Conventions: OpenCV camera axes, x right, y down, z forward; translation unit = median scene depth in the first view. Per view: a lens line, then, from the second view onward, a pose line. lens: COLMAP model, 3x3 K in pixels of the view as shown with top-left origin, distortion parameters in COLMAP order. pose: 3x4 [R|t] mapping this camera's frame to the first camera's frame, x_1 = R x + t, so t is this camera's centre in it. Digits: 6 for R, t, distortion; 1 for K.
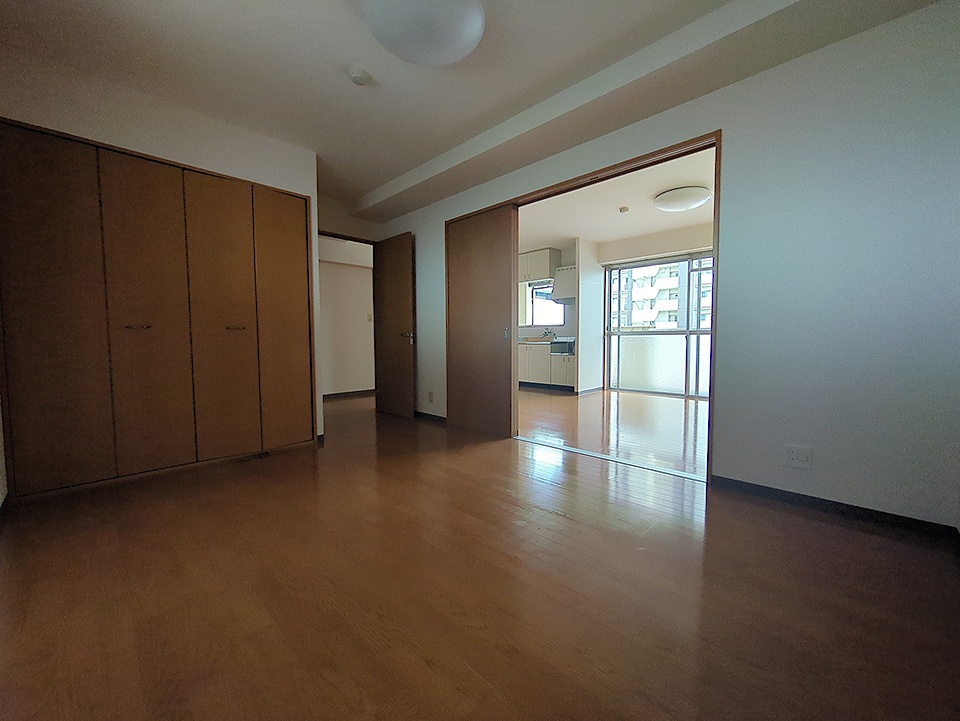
lens RADIAL K [[378.0, 0, 483.4], [0, 378.0, 356.2], [0, 0, 1]] dist [0.001210, 0.000156]
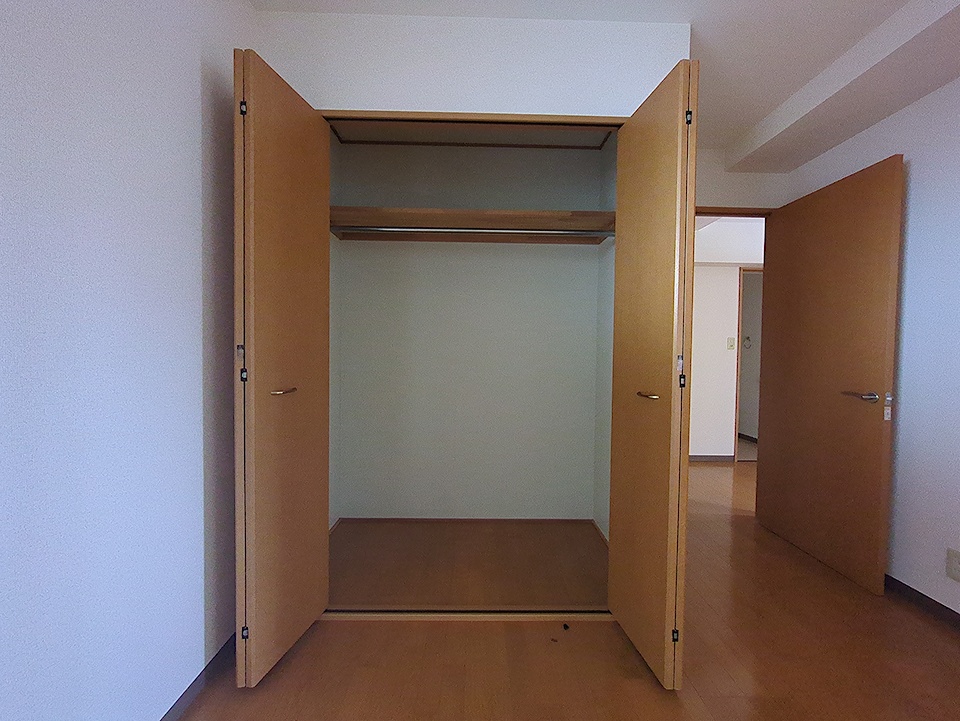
lens RADIAL K [[378.0, 0, 483.4], [0, 378.0, 356.2], [0, 0, 1]] dist [0.001210, 0.000156]
pose [[0.725049, 0.007022, -0.688662, -0.224260], [-0.018064, 0.999798, -0.008824, -0.090506], [0.688461, 0.018837, 0.725029, 0.362046]]
